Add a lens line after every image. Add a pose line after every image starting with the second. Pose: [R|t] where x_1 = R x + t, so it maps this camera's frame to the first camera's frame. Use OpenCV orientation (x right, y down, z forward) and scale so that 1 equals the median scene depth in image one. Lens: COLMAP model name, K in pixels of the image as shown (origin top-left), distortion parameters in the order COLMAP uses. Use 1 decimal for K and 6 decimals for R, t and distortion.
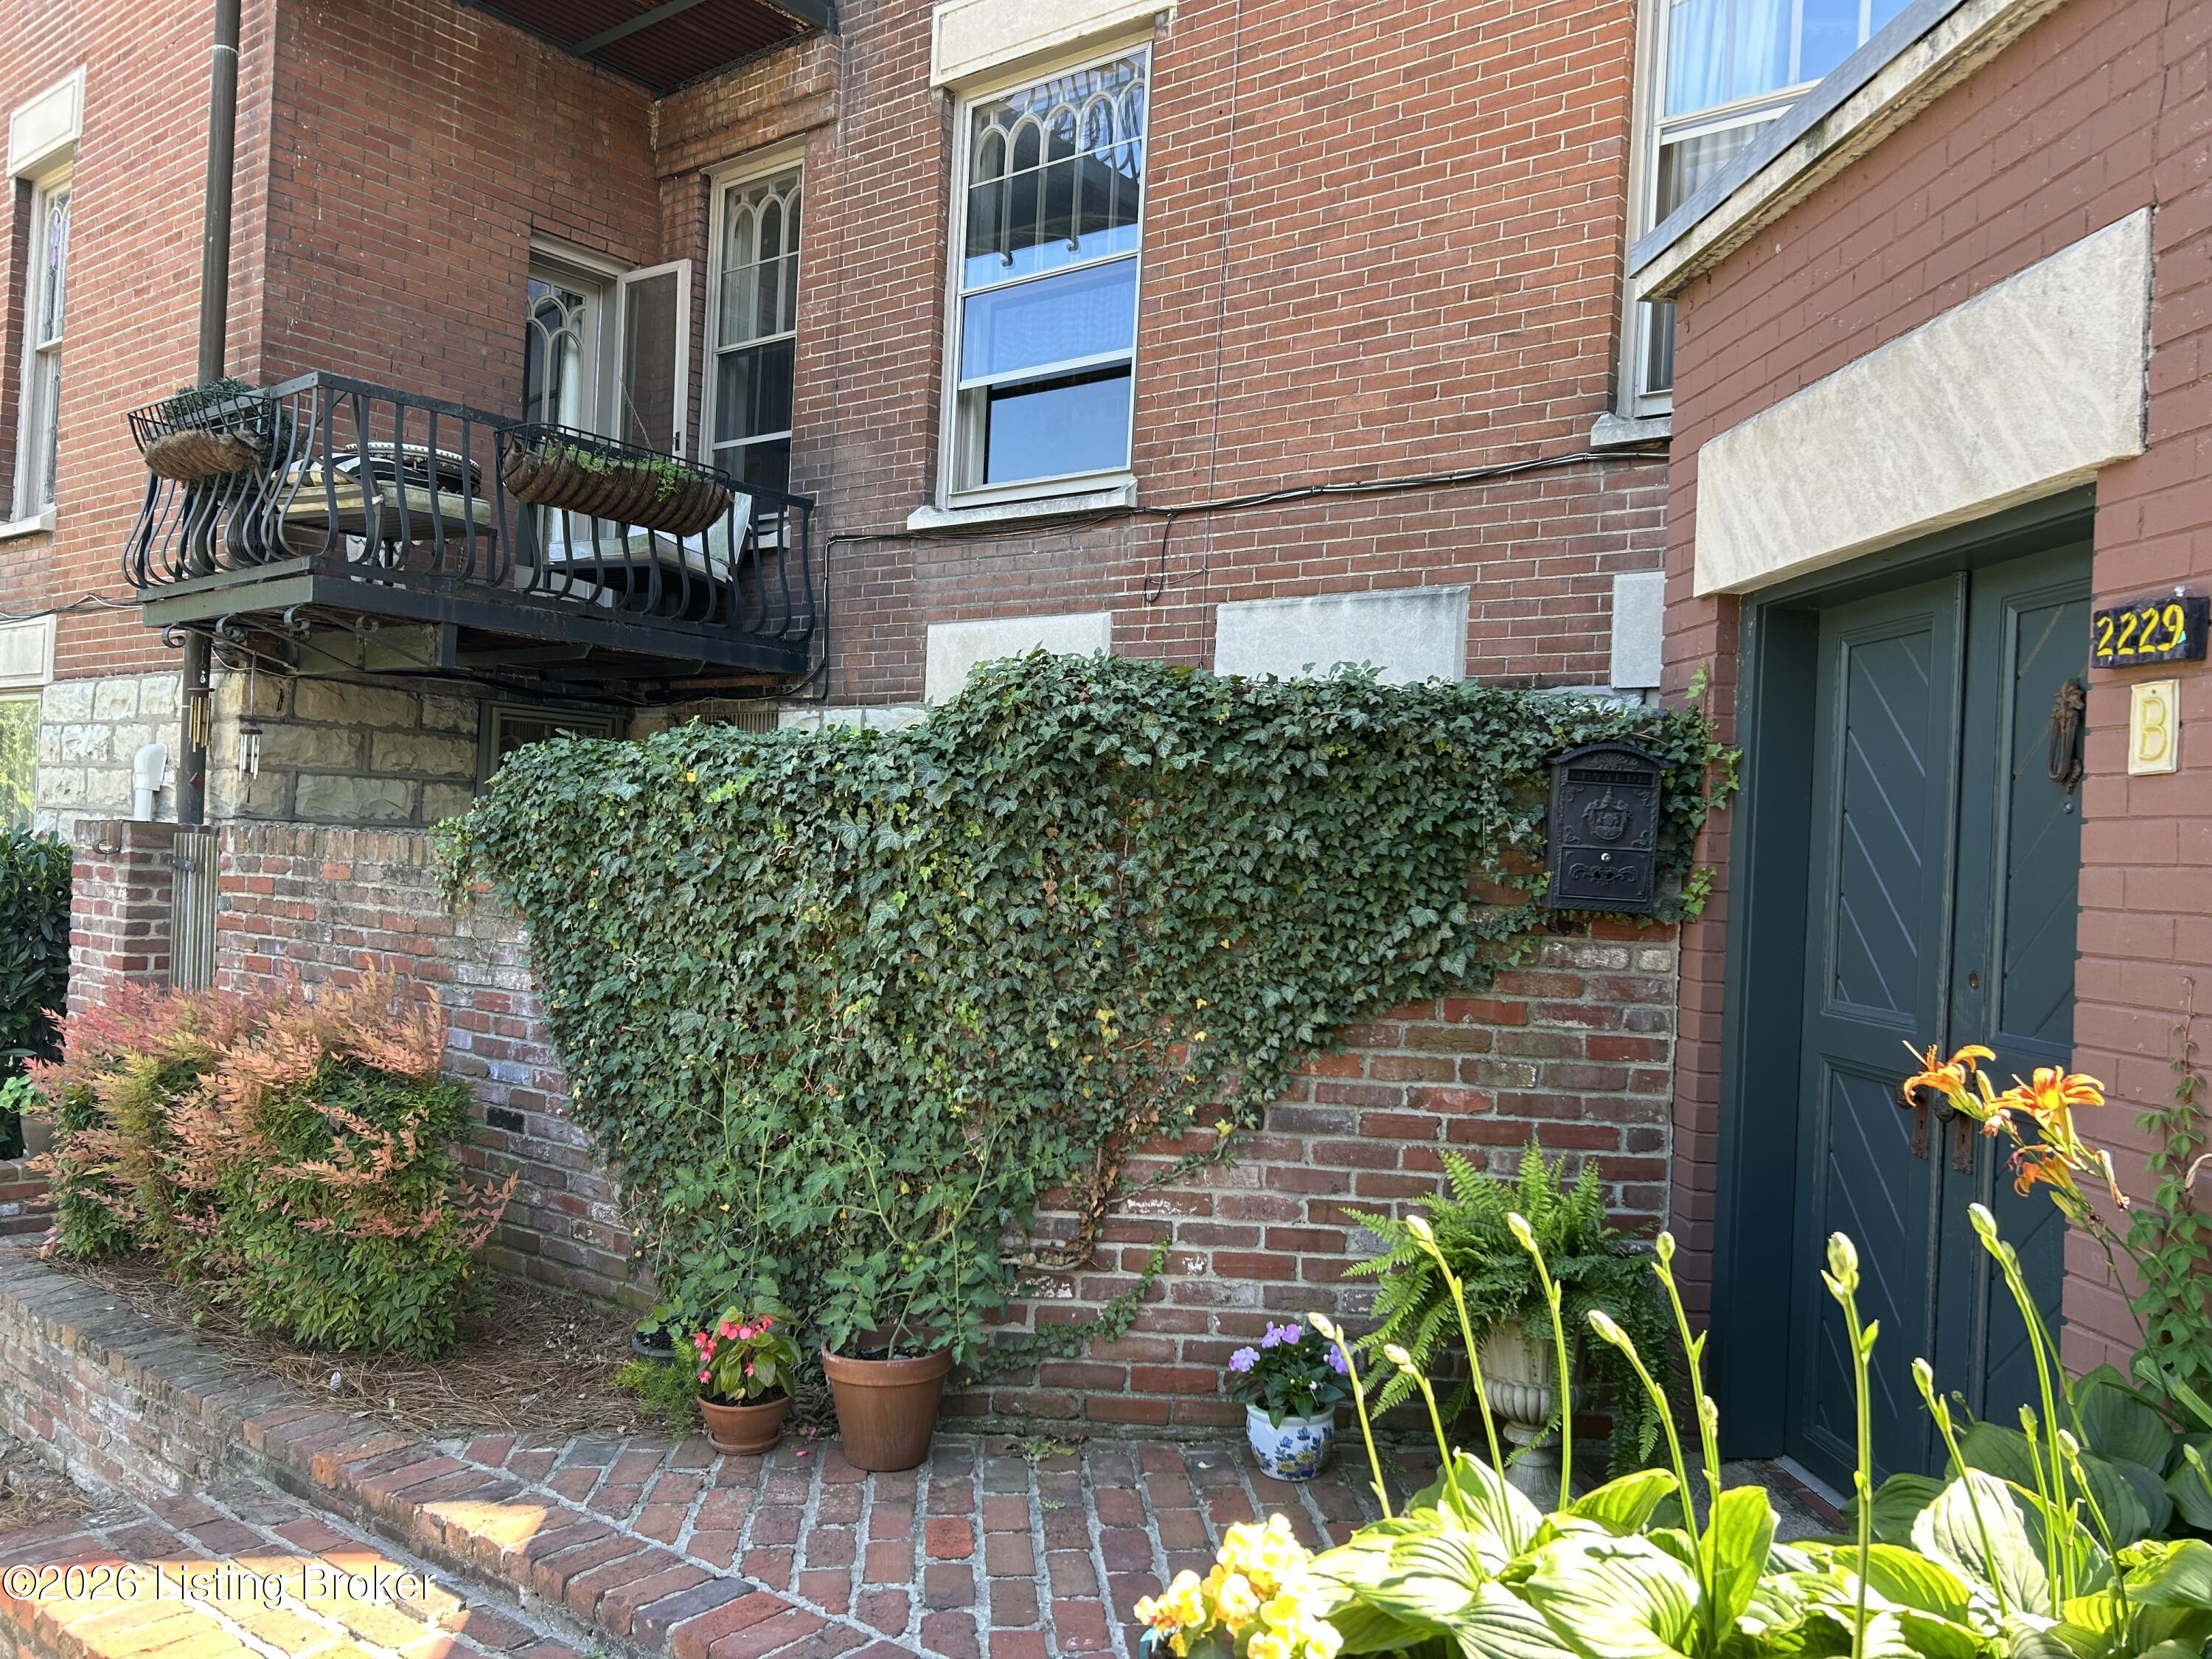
lens RADIAL K [[1697.1, 0, 1109.2], [0, 1697.1, 835.6], [0, 0, 1]] dist [0.076647, -0.072713]
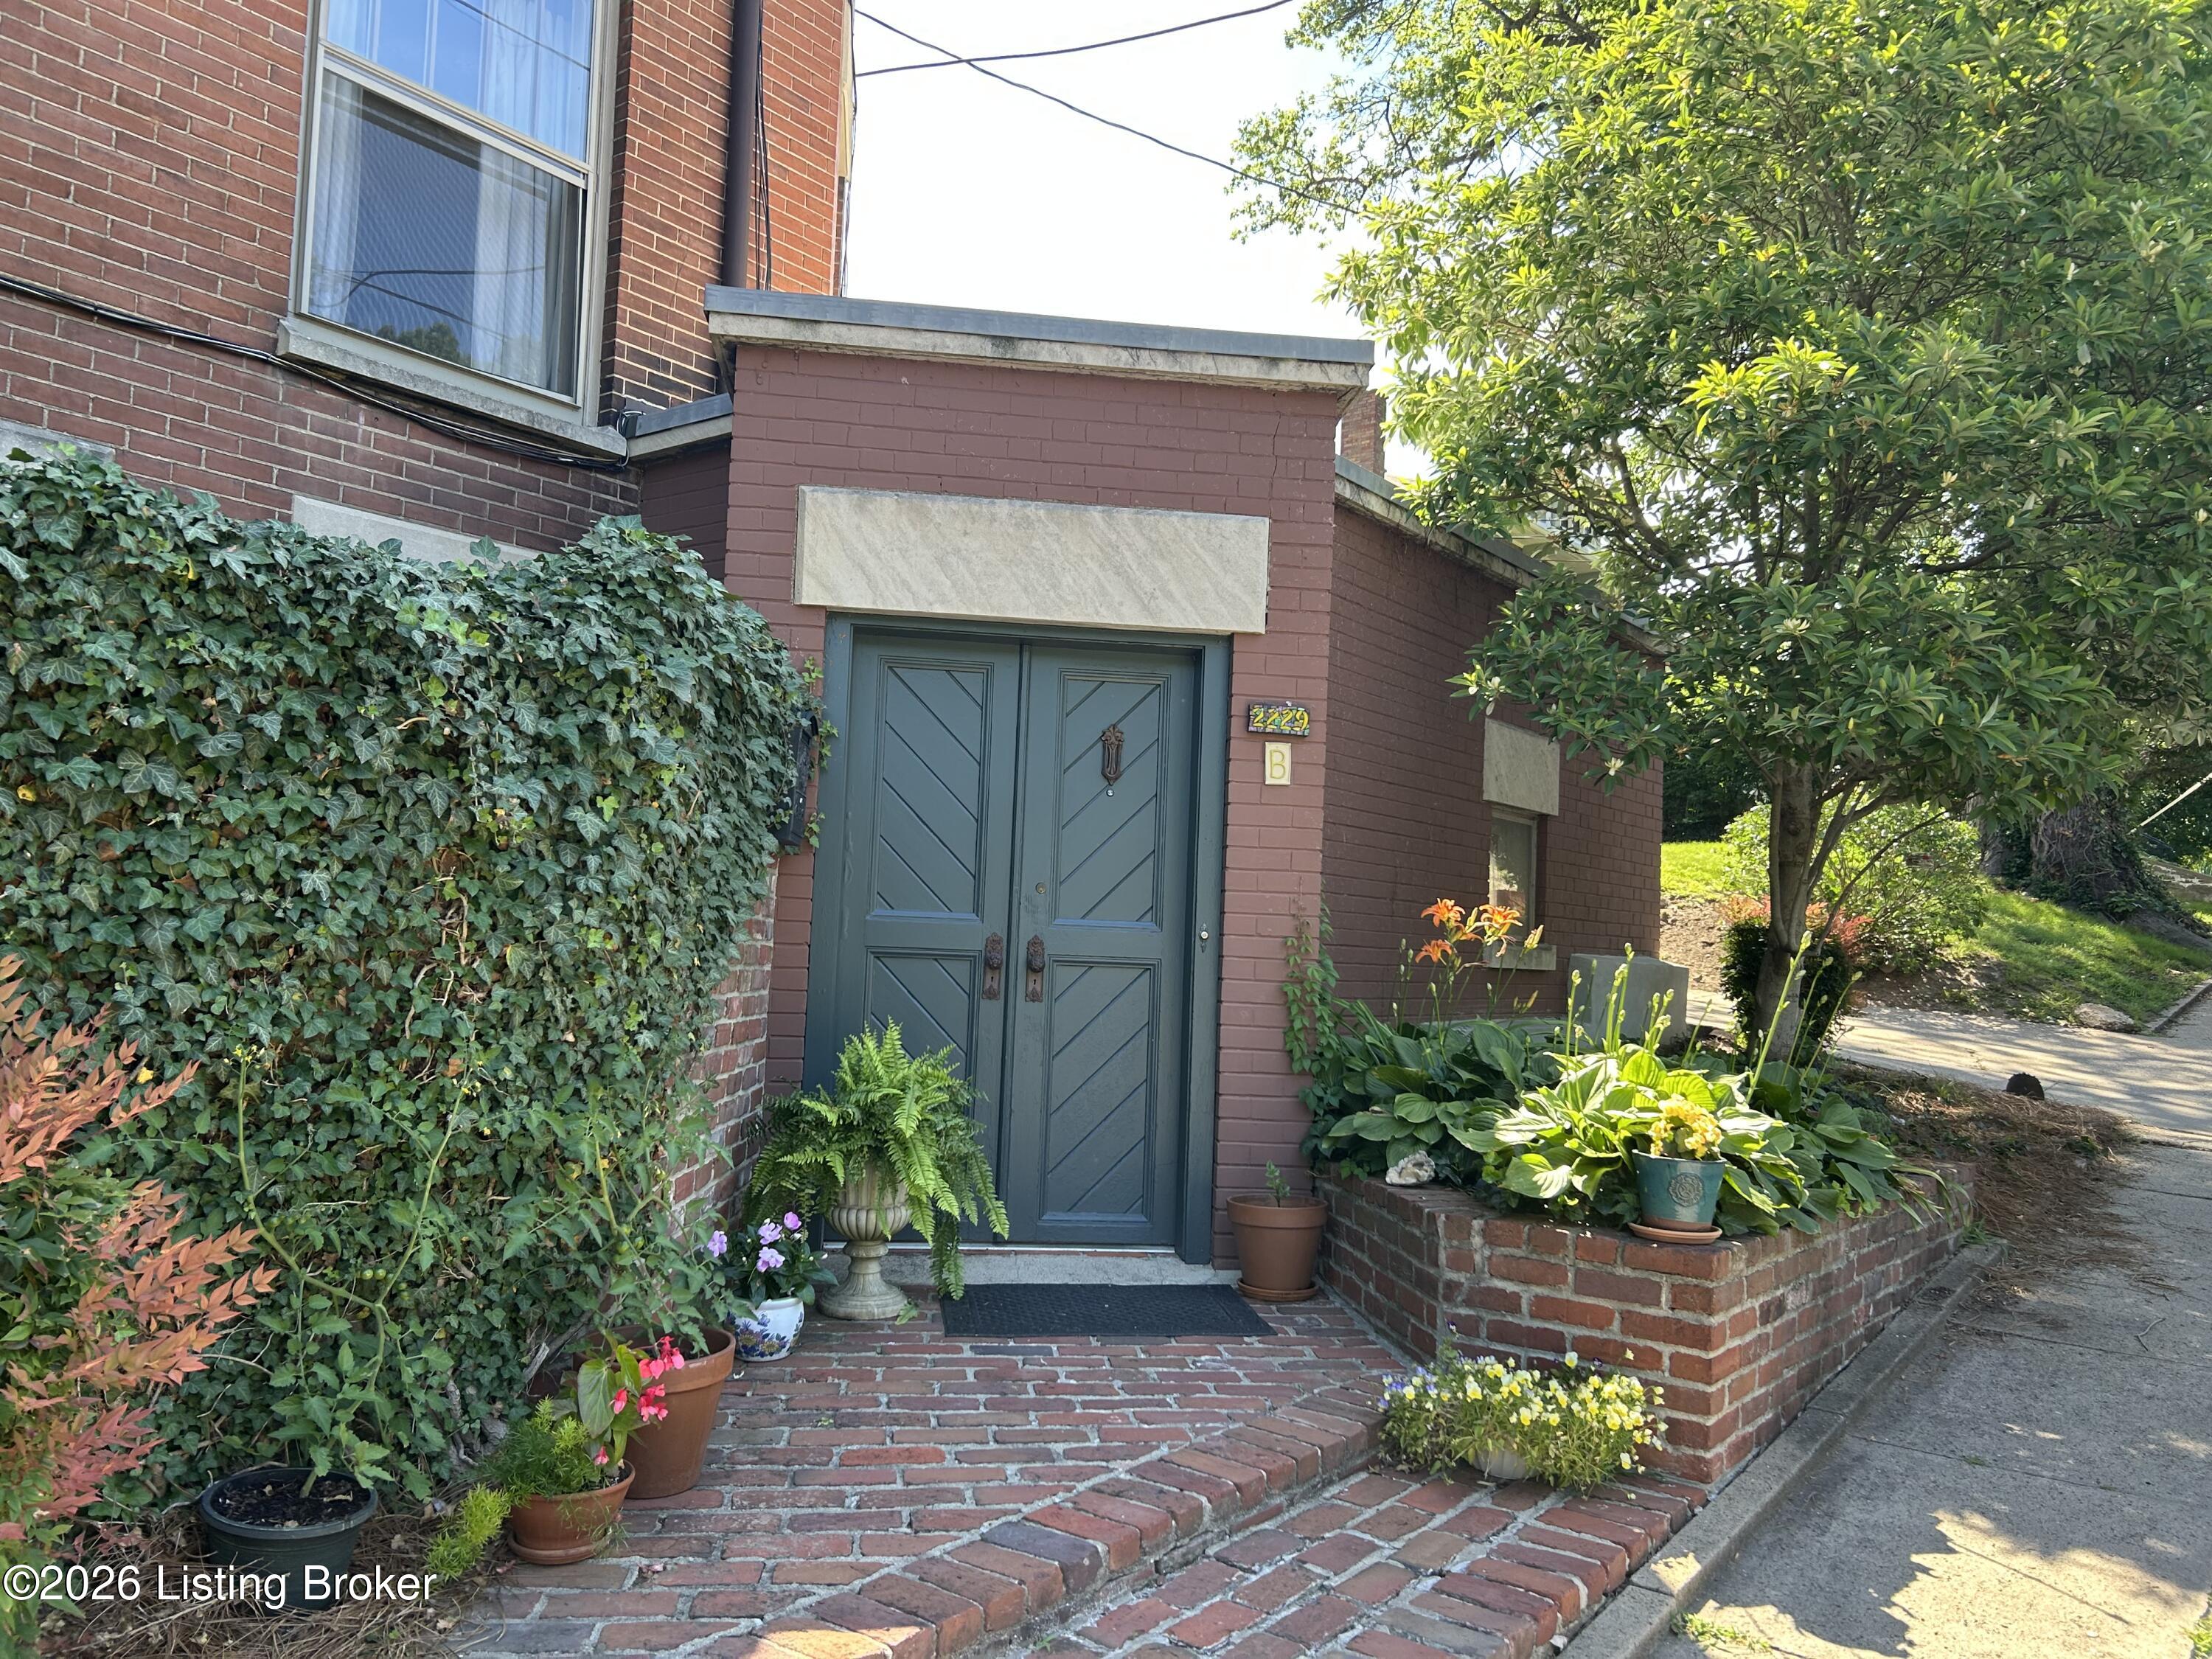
lens RADIAL K [[1697.1, 0, 1109.2], [0, 1697.1, 835.6], [0, 0, 1]] dist [0.076647, -0.072713]
pose [[-0.035118, 0.028039, 0.998990, -1.272160], [-0.047148, 0.998447, -0.029681, 0.084779], [-0.998270, -0.048143, -0.033741, 1.073258]]
